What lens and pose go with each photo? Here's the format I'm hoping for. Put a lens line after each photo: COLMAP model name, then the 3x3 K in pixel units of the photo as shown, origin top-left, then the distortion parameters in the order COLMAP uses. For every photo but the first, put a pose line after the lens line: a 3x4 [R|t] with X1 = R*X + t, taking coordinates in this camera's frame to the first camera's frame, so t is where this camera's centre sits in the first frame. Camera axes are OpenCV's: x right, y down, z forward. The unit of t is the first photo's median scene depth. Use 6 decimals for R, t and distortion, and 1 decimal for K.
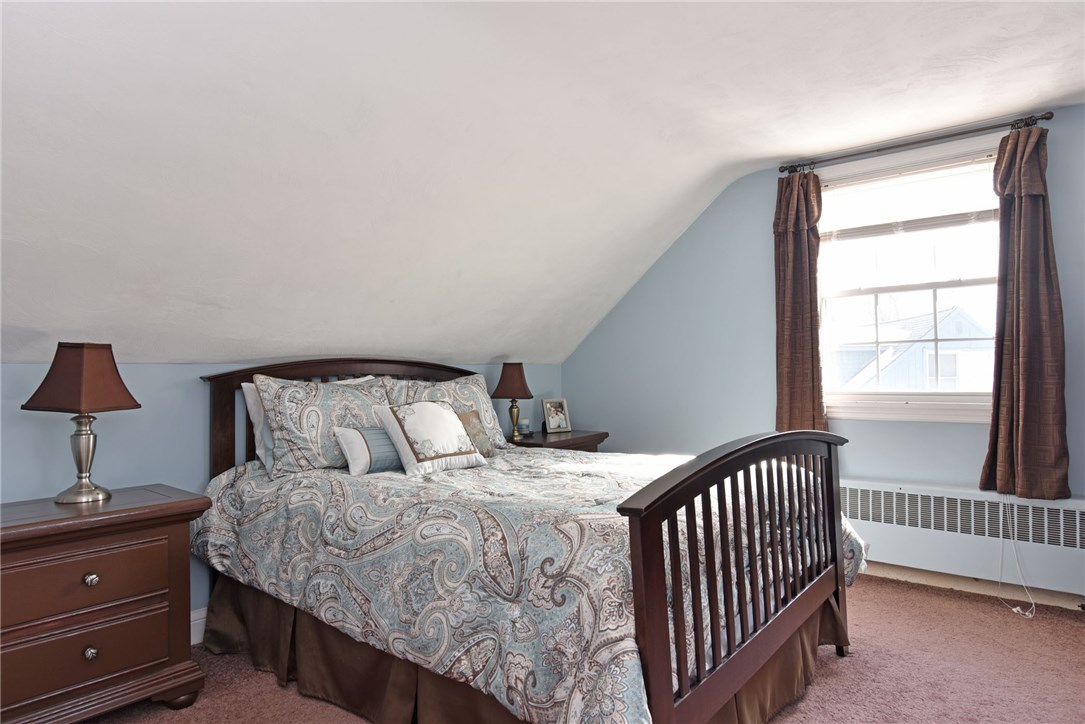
lens RADIAL K [[615.5, 0, 537.9], [0, 615.5, 364.6], [0, 0, 1]] dist [-0.001925, -0.000958]
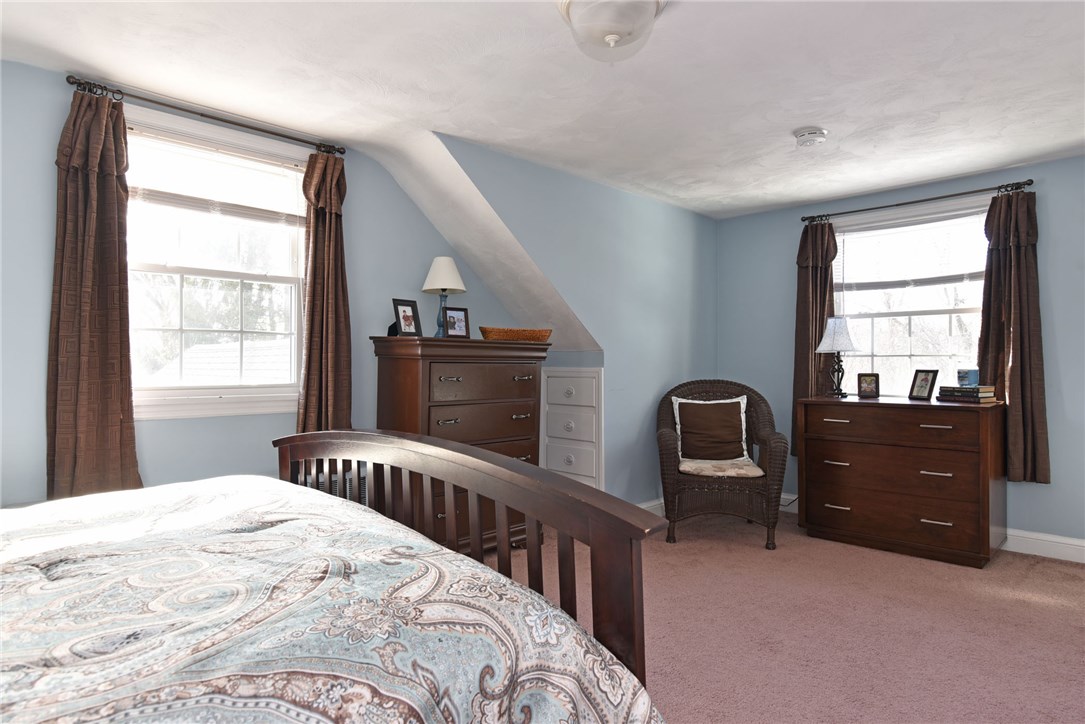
lens RADIAL K [[615.5, 0, 538.6], [0, 615.5, 360.7], [0, 0, 1]] dist [-0.001925, -0.000958]
pose [[0.135356, 0.016321, 0.990663, -0.284159], [-0.020640, 0.999694, -0.013650, 0.011037], [-0.990582, -0.018599, 0.135652, 0.432120]]
